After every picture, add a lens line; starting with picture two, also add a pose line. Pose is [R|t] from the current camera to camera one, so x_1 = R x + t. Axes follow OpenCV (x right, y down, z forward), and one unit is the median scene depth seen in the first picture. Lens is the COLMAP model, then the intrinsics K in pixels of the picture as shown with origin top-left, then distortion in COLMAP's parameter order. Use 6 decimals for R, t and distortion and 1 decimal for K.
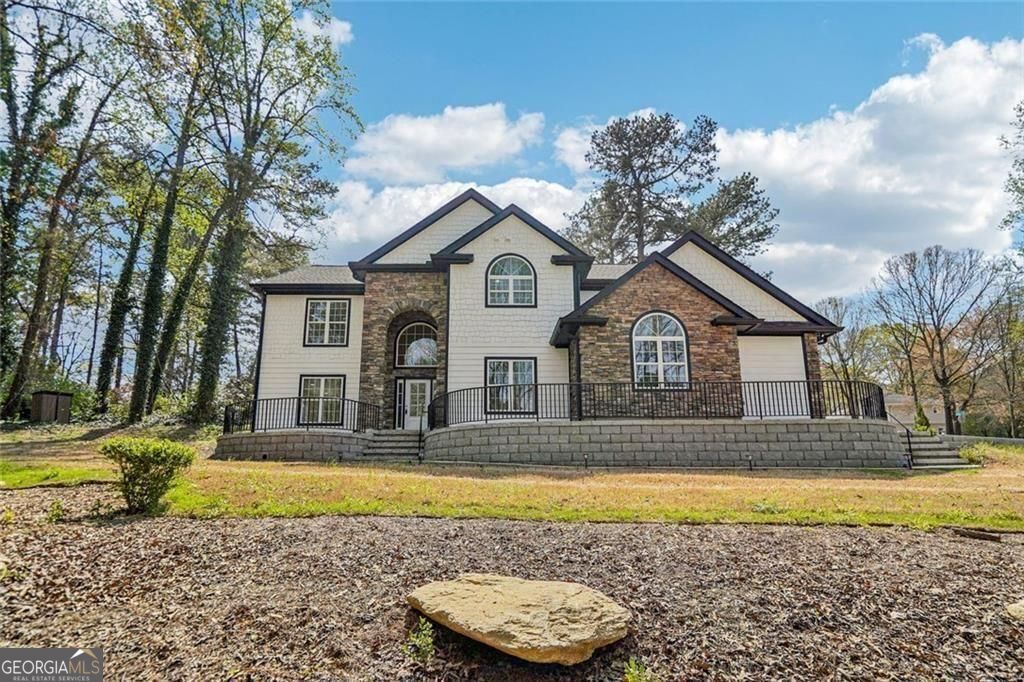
lens RADIAL K [[488.9, 0, 511.3], [0, 488.9, 383.6], [0, 0, 1]] dist [-0.003281, -0.000747]
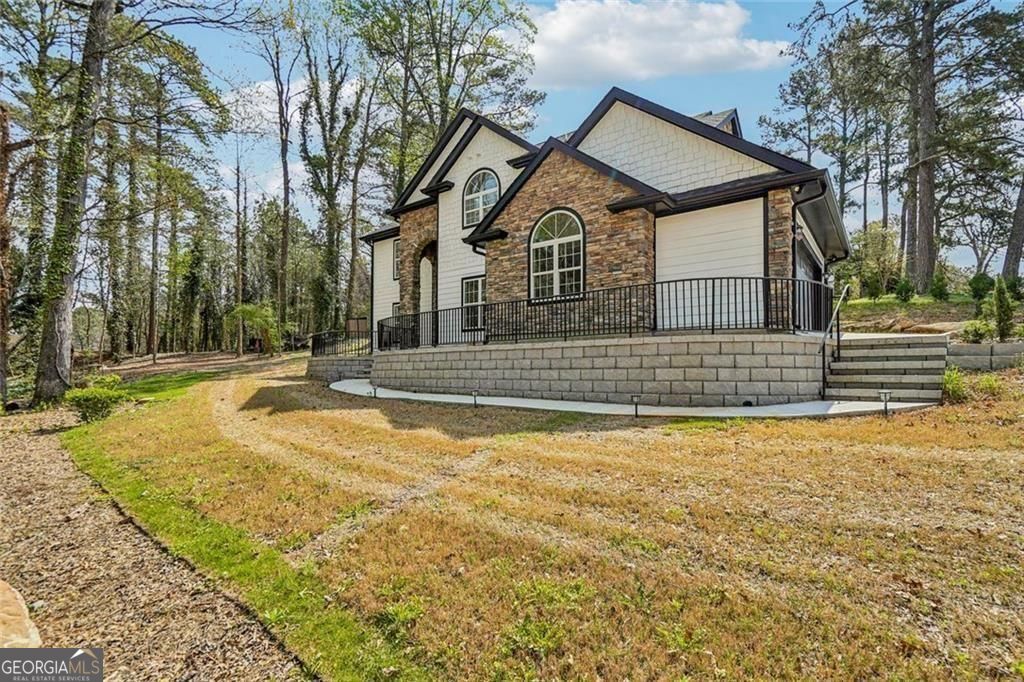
lens RADIAL K [[481.3, 0, 508.7], [0, 481.3, 345.4], [0, 0, 1]] dist [-0.001975, -0.000016]
pose [[0.778837, -0.032464, -0.626386, 0.765026], [0.137054, 0.983336, 0.119446, -0.024178], [0.612069, -0.178878, 0.770308, 0.251667]]
